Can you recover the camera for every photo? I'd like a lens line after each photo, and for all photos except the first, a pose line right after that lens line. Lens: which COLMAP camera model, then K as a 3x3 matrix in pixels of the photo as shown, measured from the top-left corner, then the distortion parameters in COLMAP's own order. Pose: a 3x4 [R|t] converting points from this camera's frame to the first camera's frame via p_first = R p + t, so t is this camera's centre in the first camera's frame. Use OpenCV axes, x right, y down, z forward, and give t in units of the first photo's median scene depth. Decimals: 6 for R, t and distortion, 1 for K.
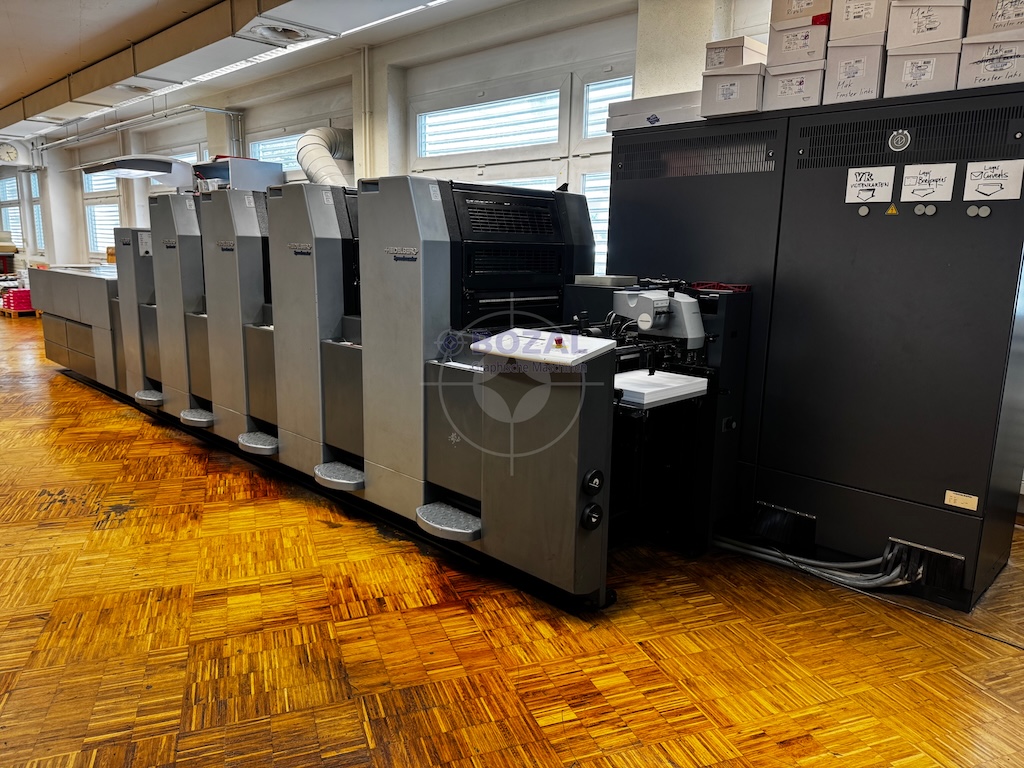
lens RADIAL K [[724.9, 0, 536.7], [0, 724.9, 382.3], [0, 0, 1]] dist [0.003585, -0.027993]
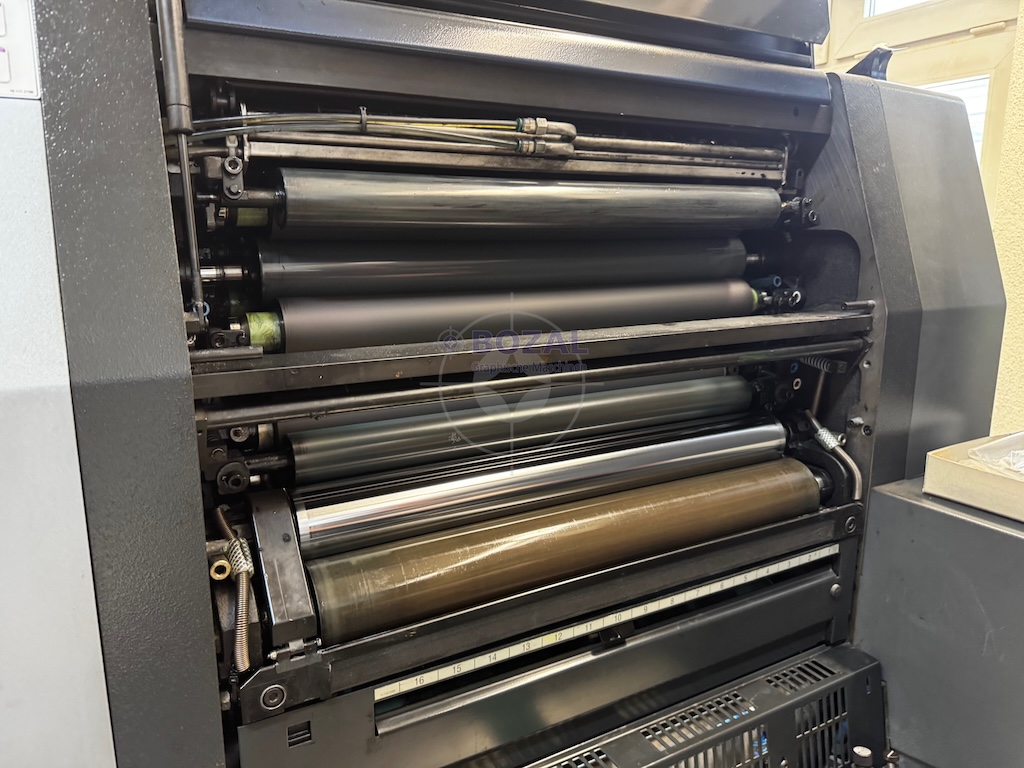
lens RADIAL K [[724.9, 0, 536.7], [0, 724.9, 382.3], [0, 0, 1]] dist [0.003585, -0.027993]
pose [[0.952308, 0.028693, -0.303788, 0.008476], [-0.025193, 0.999563, 0.015435, -0.192498], [0.304098, -0.007045, 0.952615, 0.863950]]
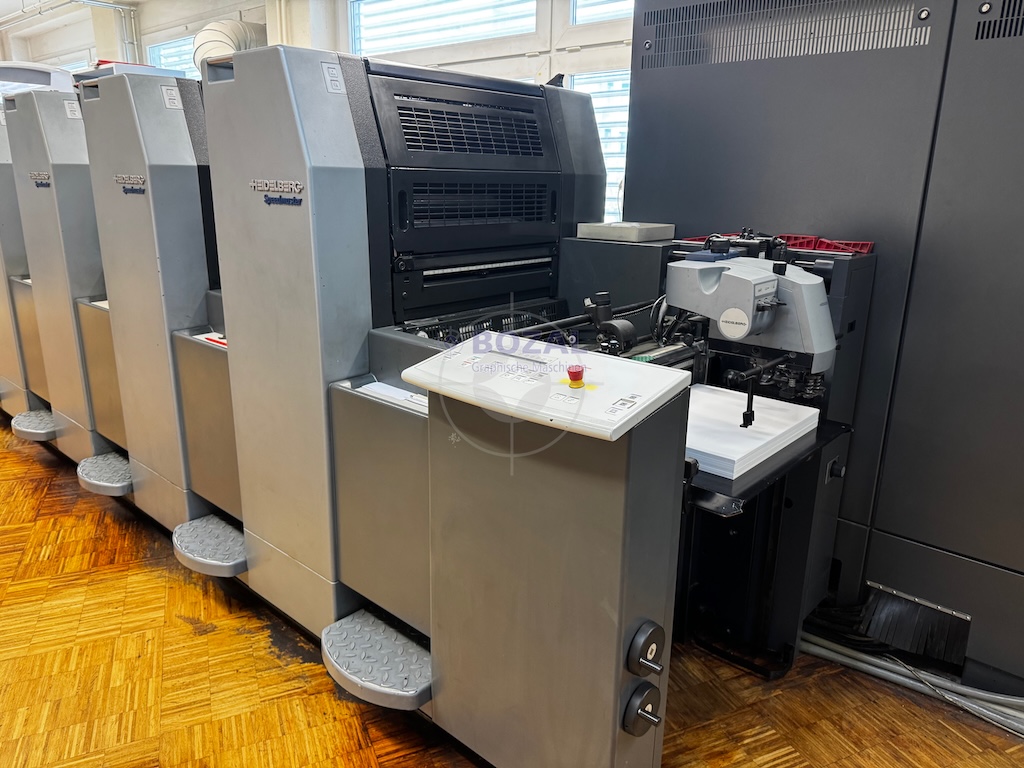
lens RADIAL K [[724.9, 0, 536.7], [0, 724.9, 382.3], [0, 0, 1]] dist [0.003585, -0.027993]
pose [[0.998853, -0.015824, 0.045188, -0.014920], [0.011561, 0.995591, 0.093087, -0.078836], [-0.046462, -0.092457, 0.994632, 0.412891]]
